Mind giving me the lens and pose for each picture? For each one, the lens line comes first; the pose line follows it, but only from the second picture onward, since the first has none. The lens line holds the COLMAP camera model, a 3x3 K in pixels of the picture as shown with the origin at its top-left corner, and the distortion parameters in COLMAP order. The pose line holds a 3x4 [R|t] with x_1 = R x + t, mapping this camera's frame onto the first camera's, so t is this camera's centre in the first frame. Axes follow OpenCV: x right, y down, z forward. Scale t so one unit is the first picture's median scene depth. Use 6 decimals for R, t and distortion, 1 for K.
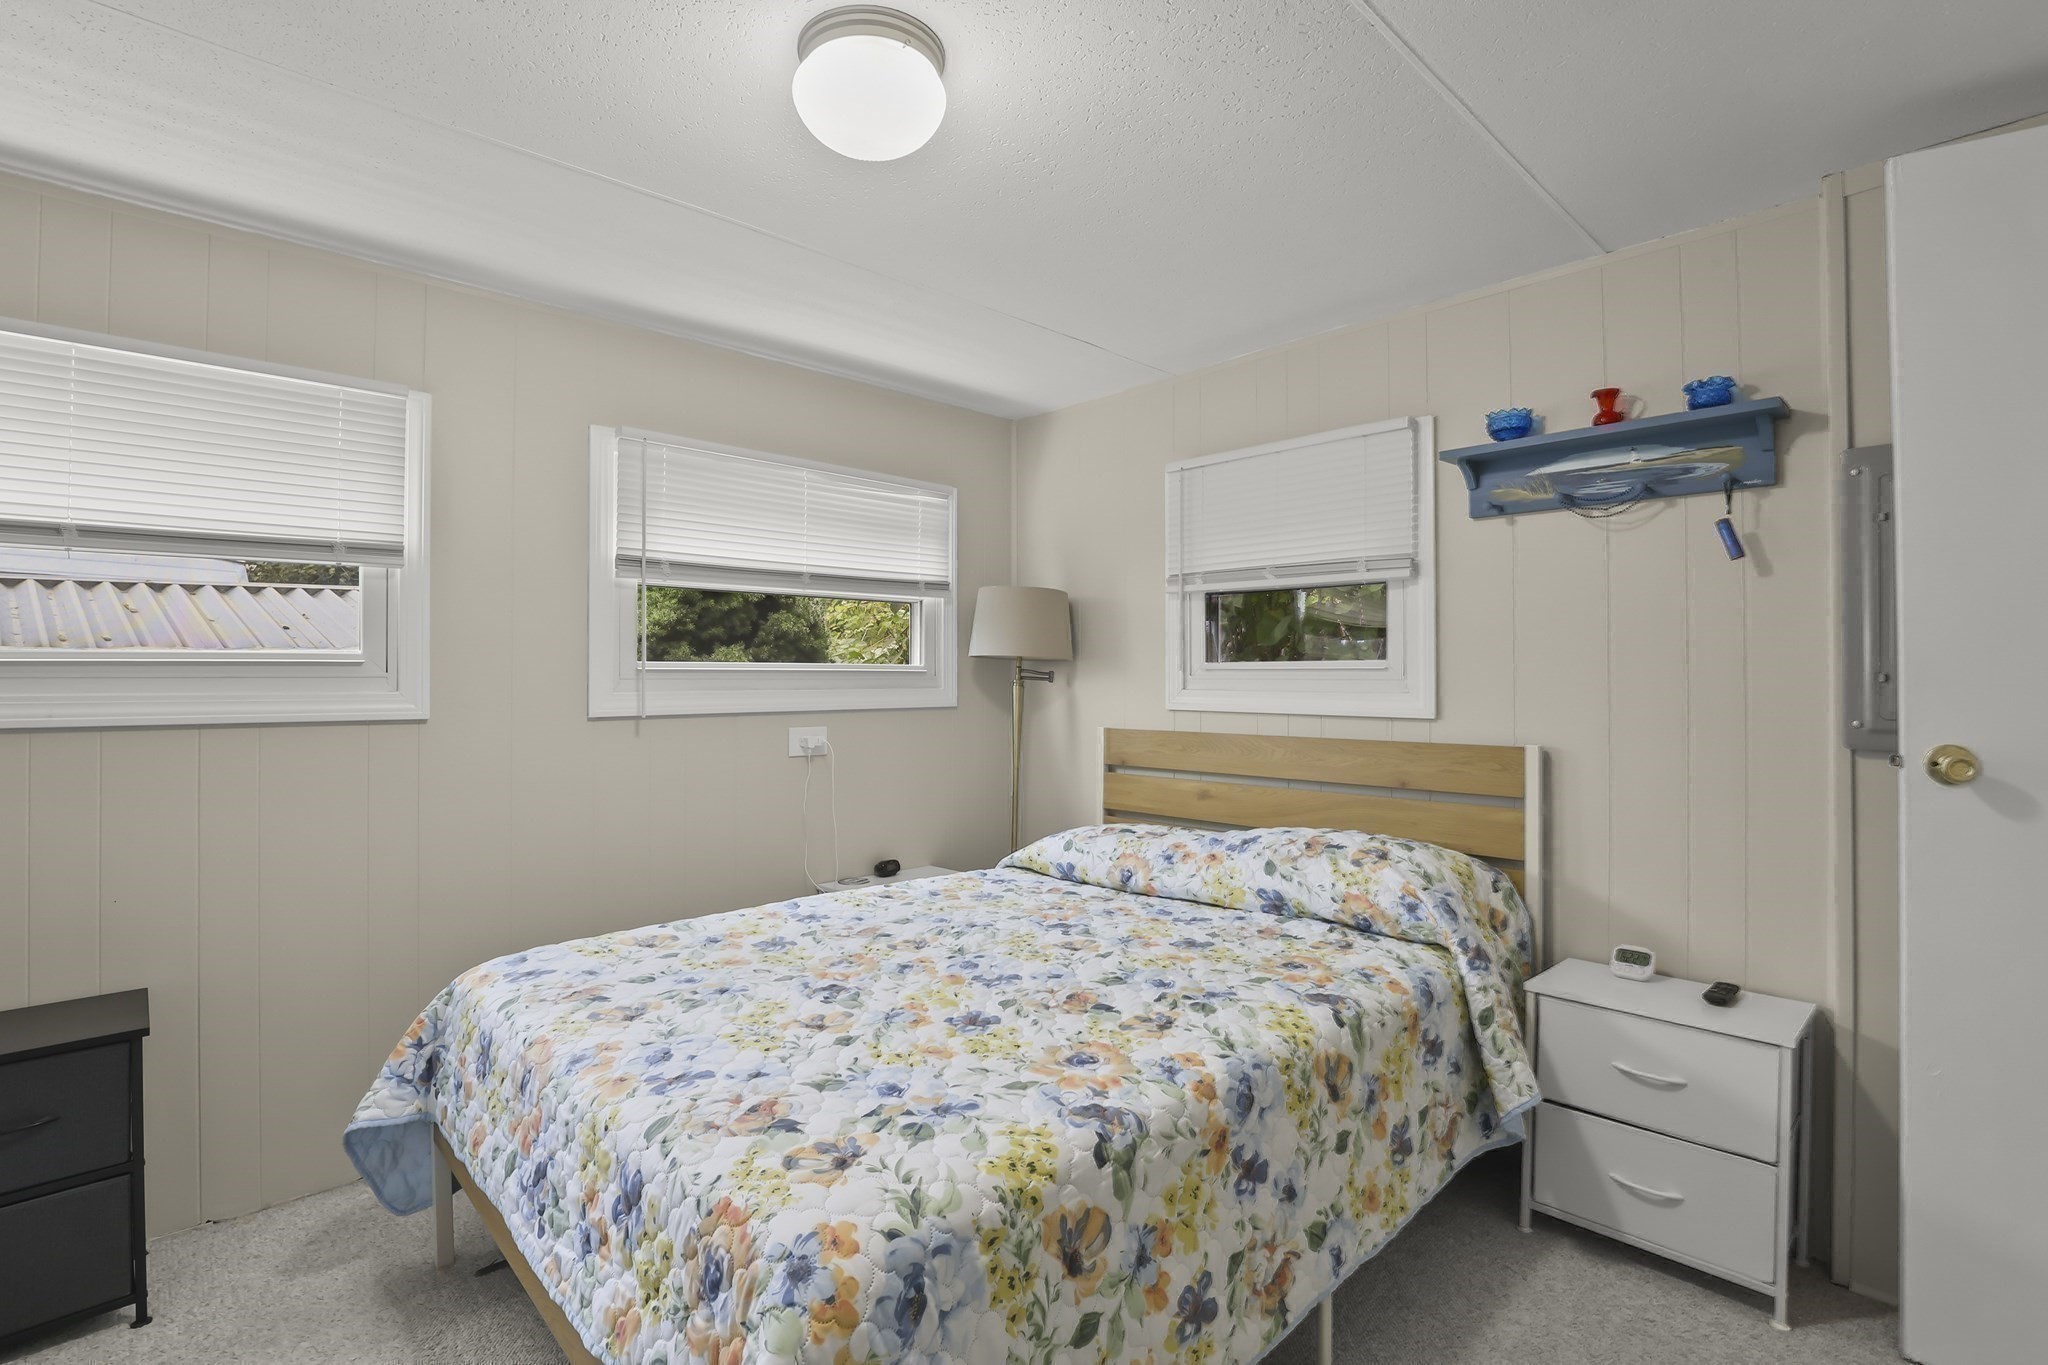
lens RADIAL K [[946.0, 0, 1017.6], [0, 946.0, 672.1], [0, 0, 1]] dist [-0.028114, 0.000777]
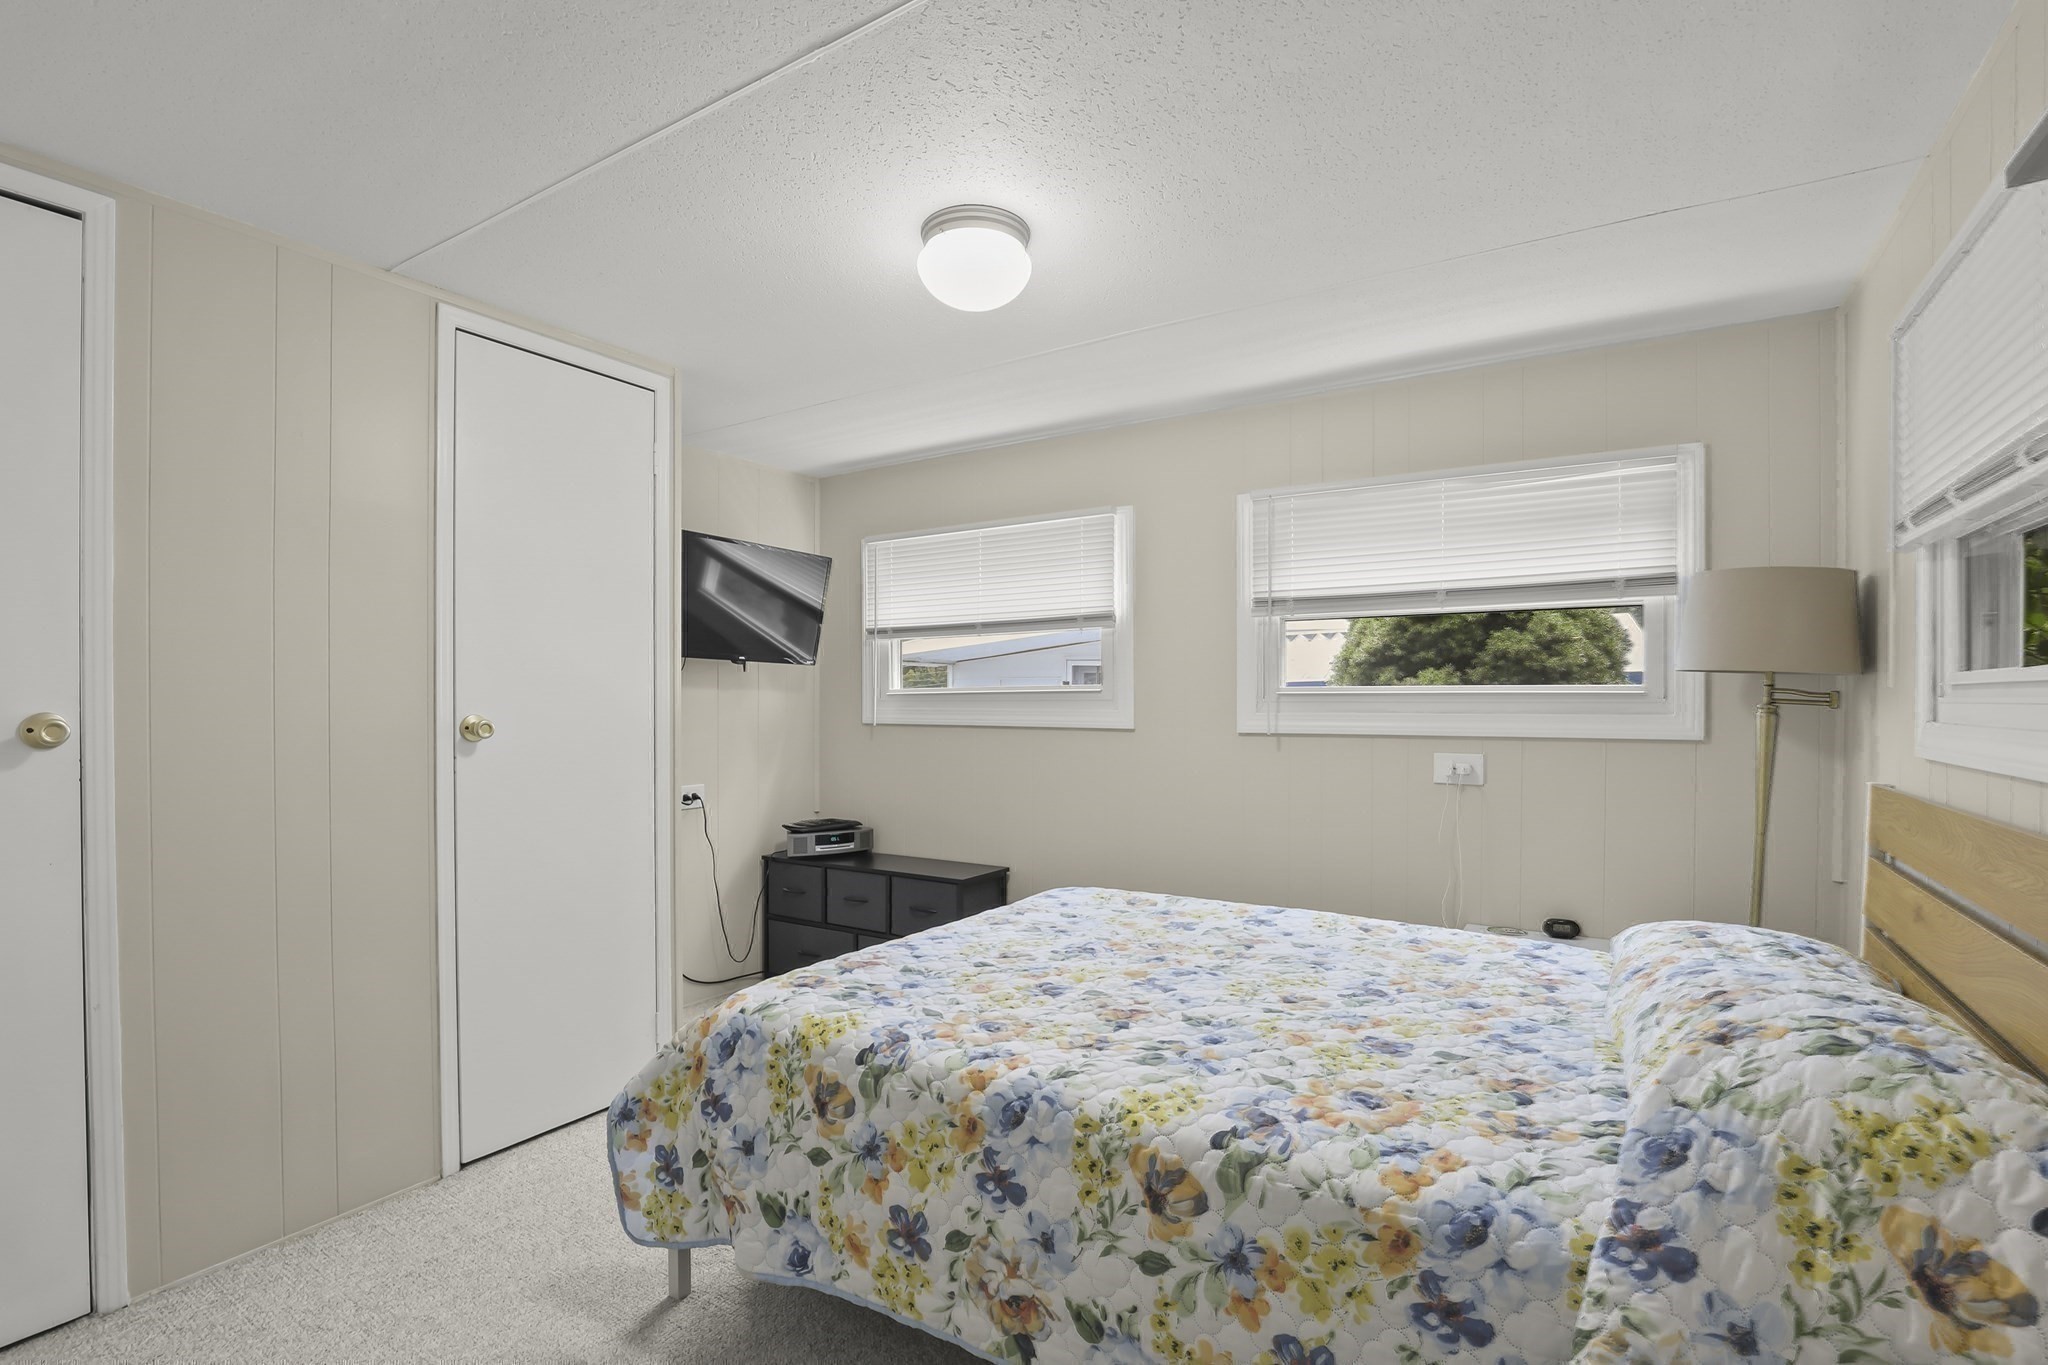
lens RADIAL K [[946.0, 0, 1032.6], [0, 946.0, 715.0], [0, 0, 1]] dist [-0.028114, 0.000777]
pose [[0.253081, 0.014342, -0.967339, 0.867676], [0.005443, 0.999853, 0.016248, 0.004112], [0.967430, -0.009377, 0.252966, 0.541774]]
